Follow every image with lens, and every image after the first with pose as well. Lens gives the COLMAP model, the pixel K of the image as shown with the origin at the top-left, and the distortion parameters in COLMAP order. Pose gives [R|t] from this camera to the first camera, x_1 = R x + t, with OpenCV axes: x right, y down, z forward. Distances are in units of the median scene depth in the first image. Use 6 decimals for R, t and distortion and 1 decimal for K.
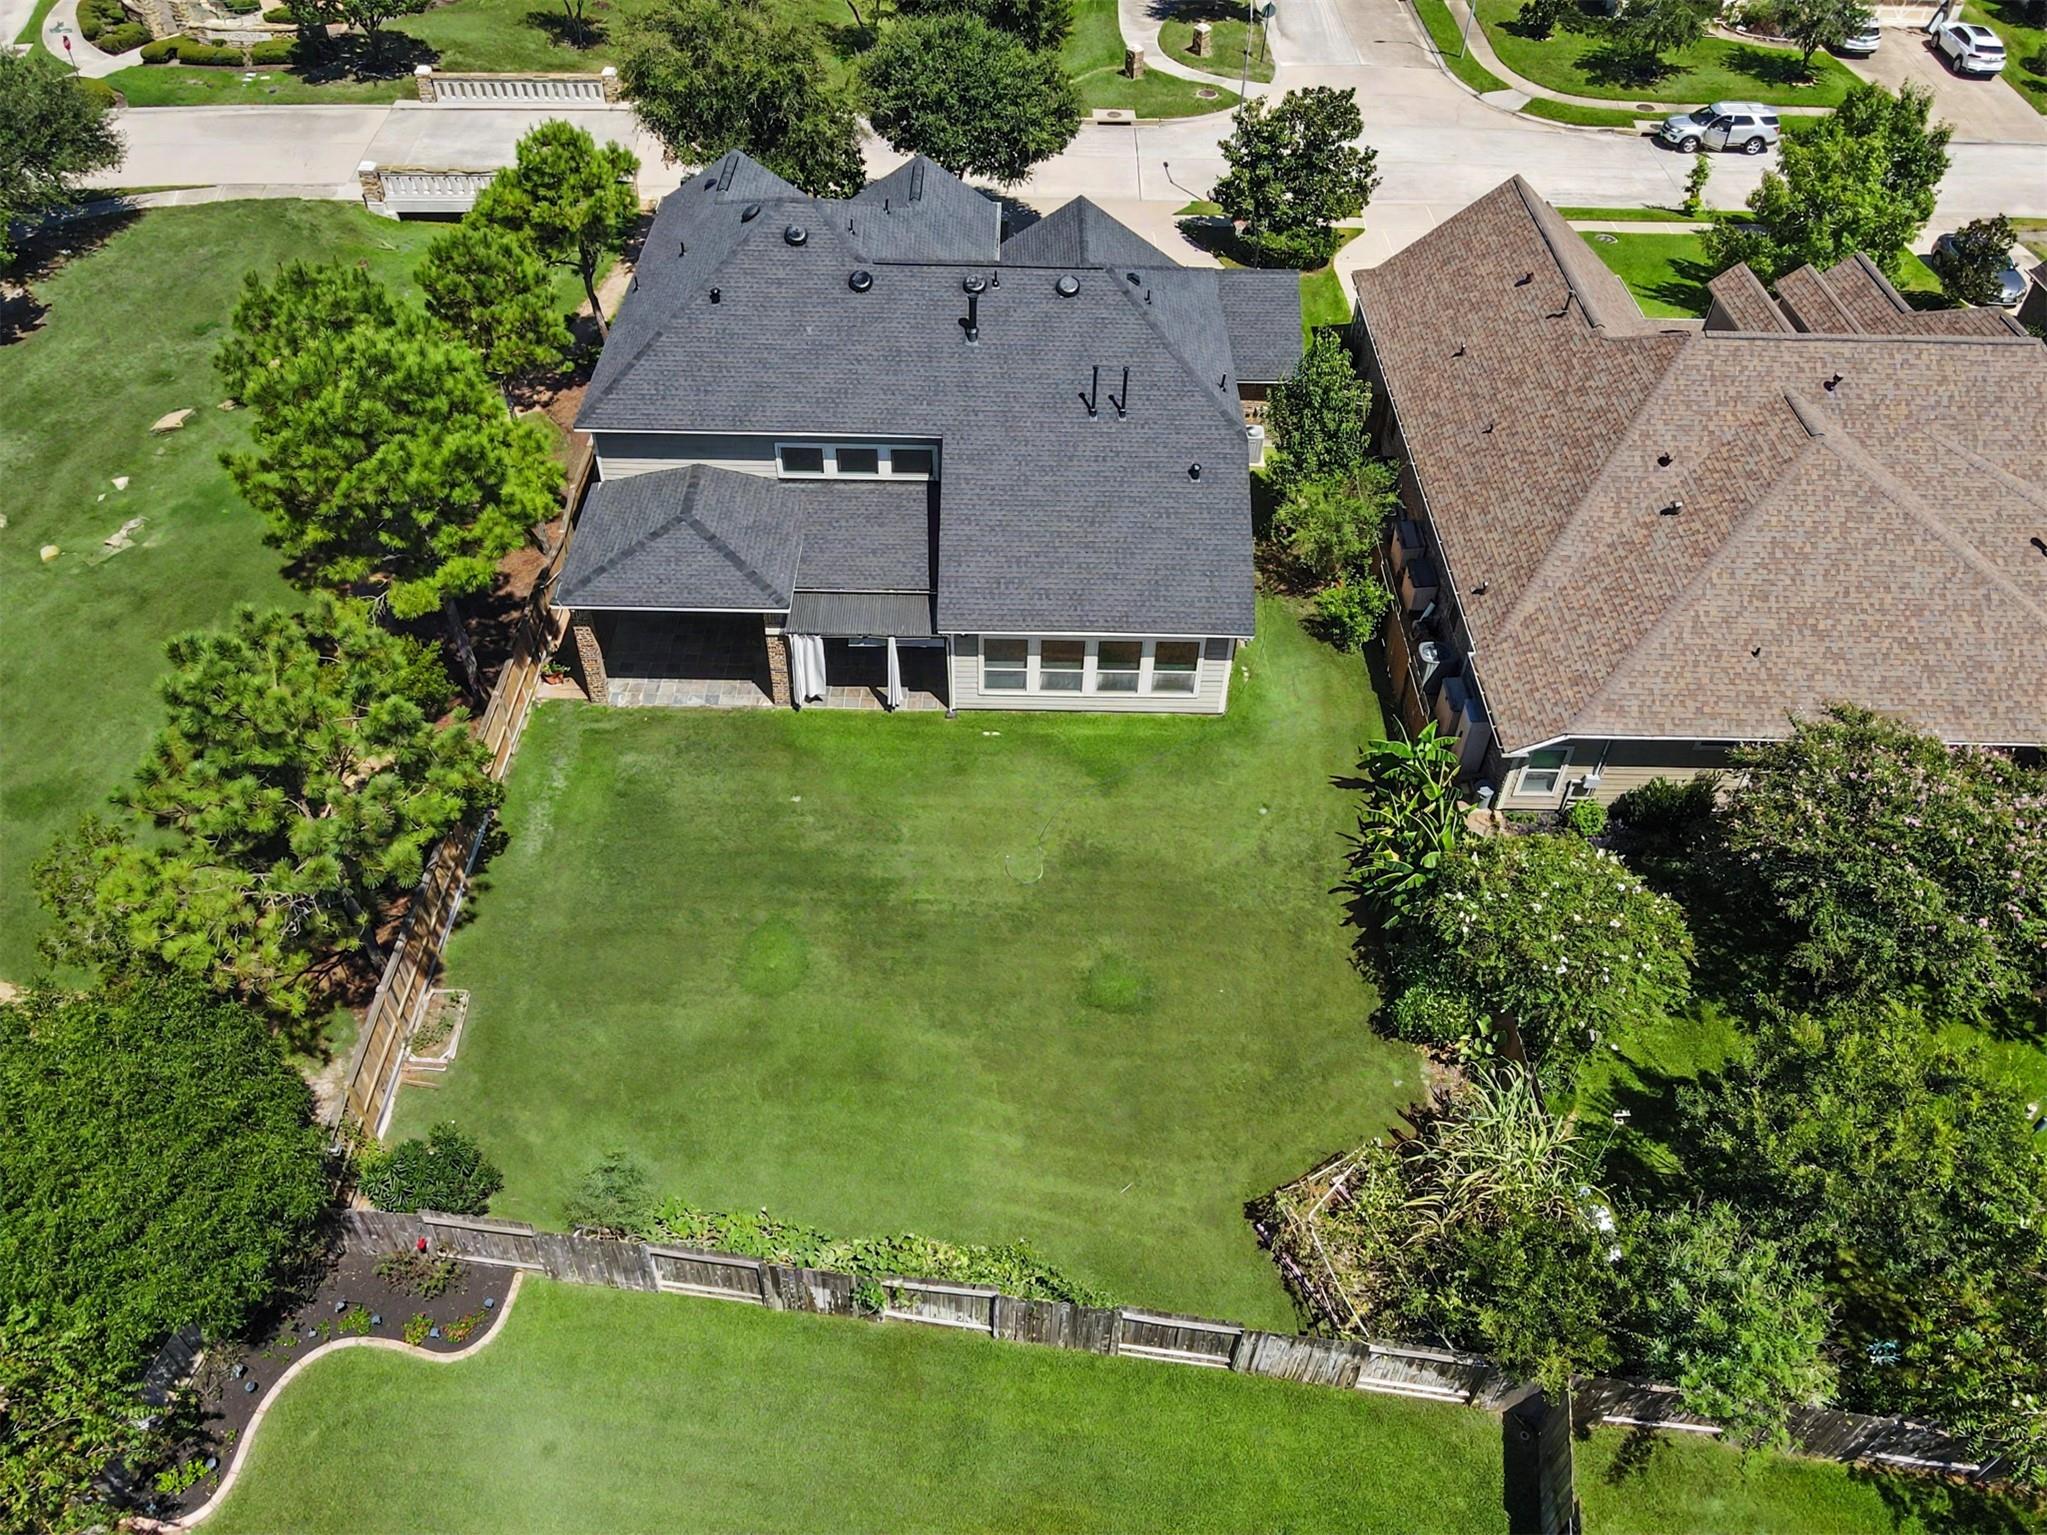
lens RADIAL K [[1526.9, 0, 1015.5], [0, 1526.9, 763.0], [0, 0, 1]] dist [0.005295, 0.001053]
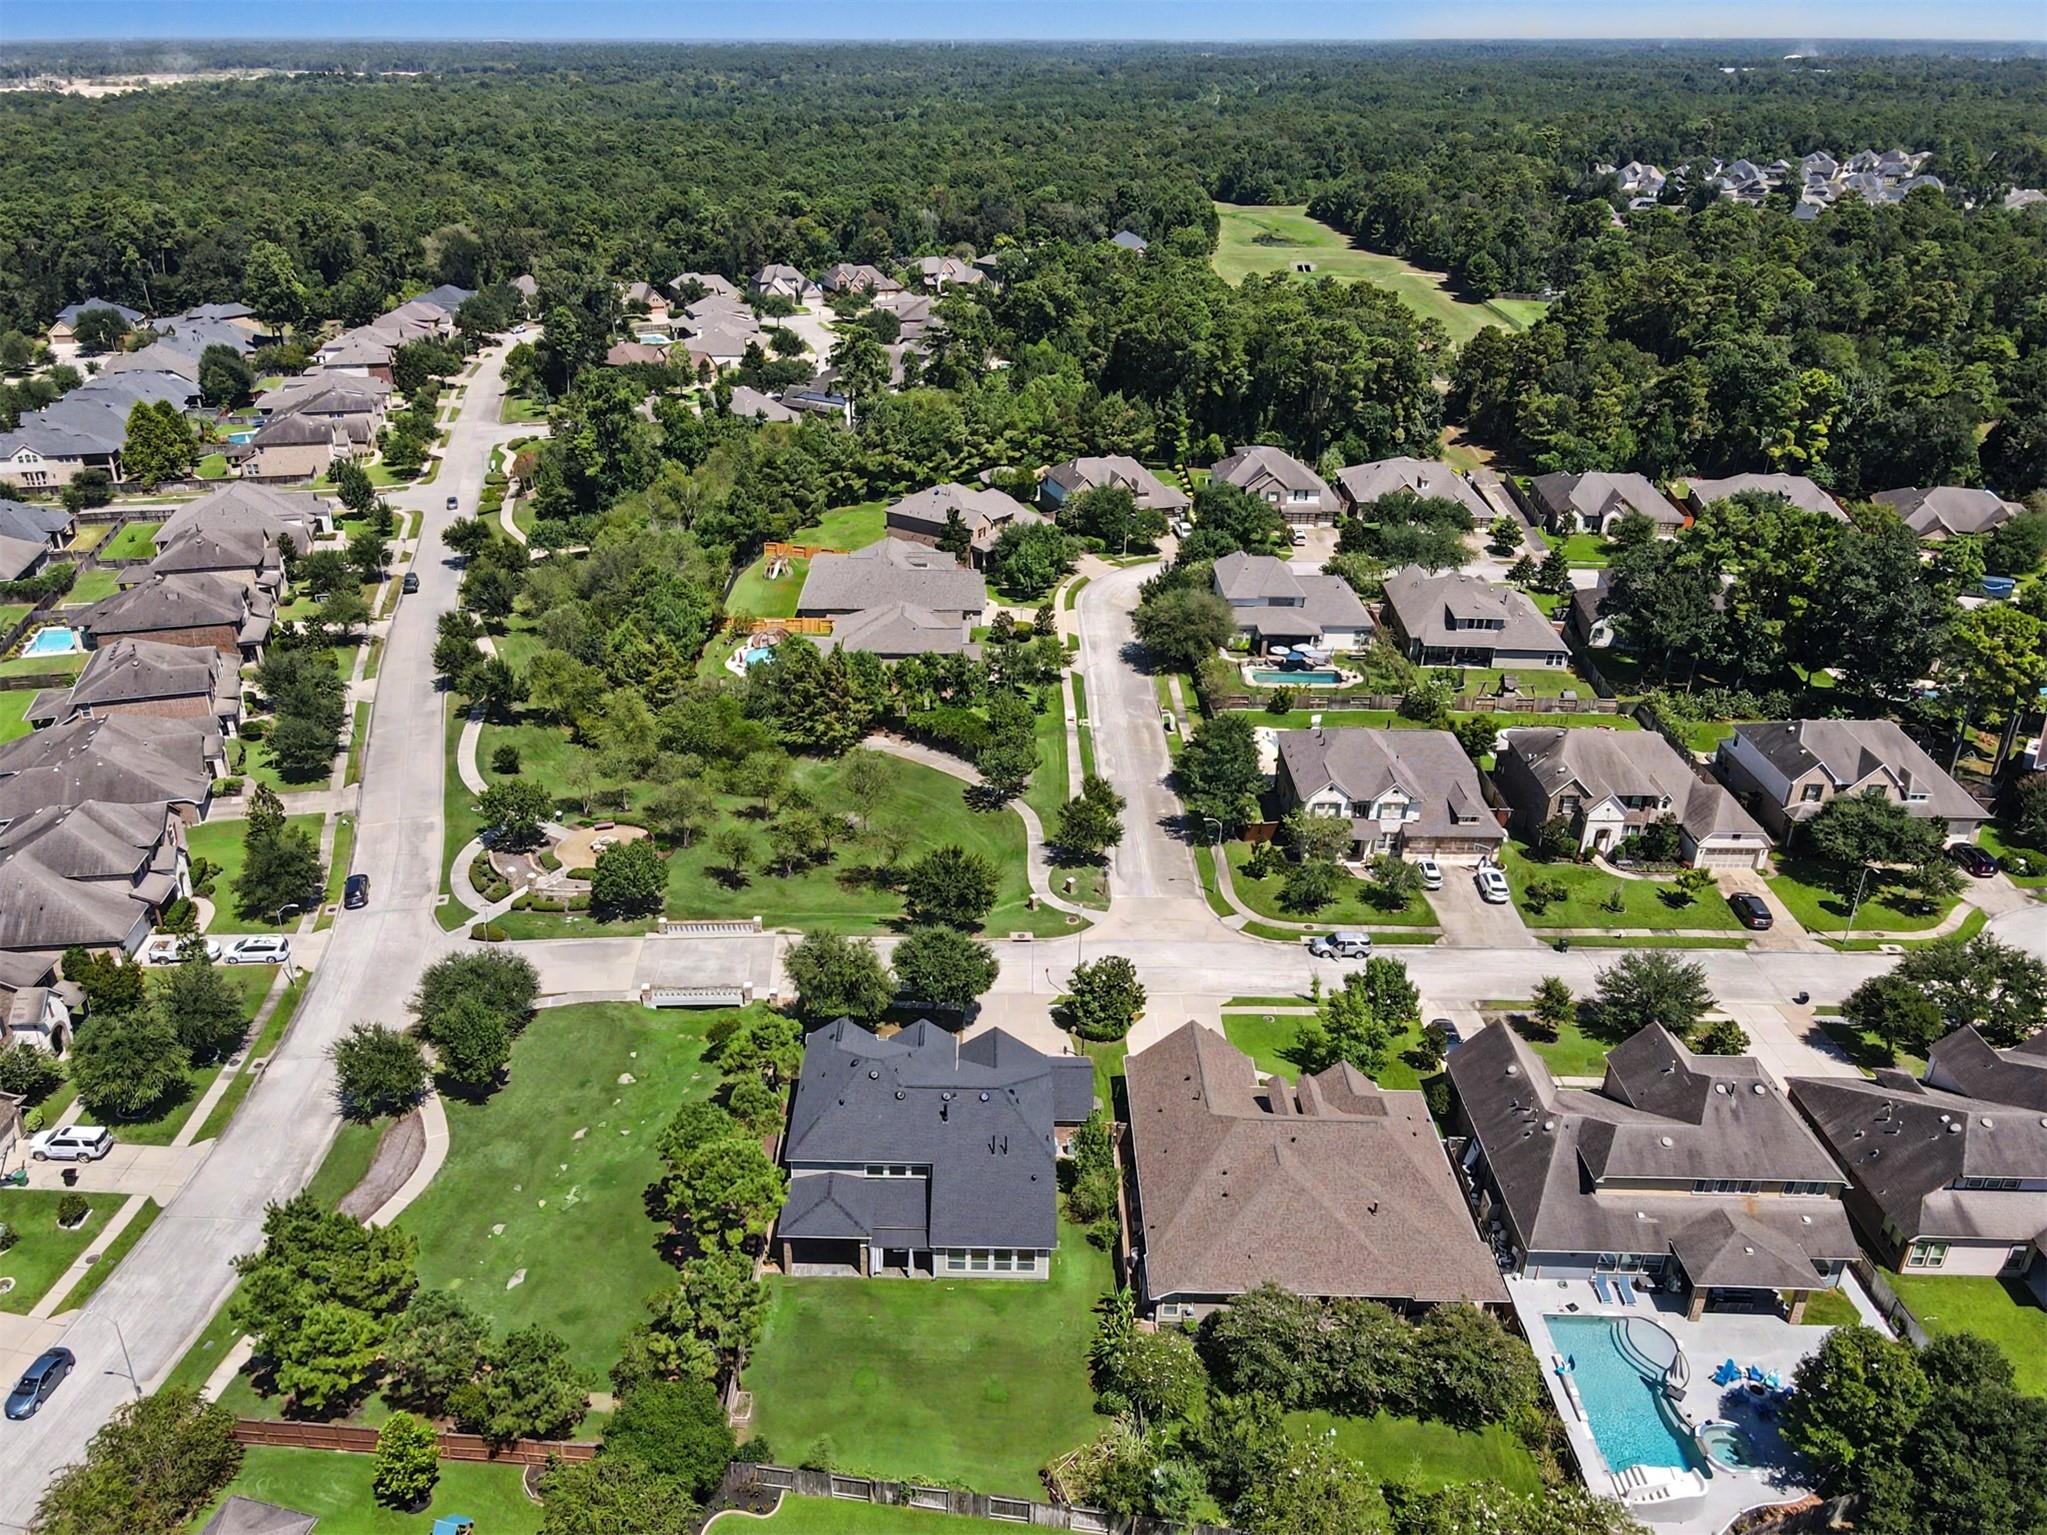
lens RADIAL K [[1526.9, 0, 1006.9], [0, 1526.9, 786.5], [0, 0, 1]] dist [0.005295, 0.001053]
pose [[0.999863, 0.007872, 0.014563, 0.031506], [-0.002931, 0.949999, -0.312239, -0.019087], [-0.016293, 0.312154, 0.949892, -1.526680]]
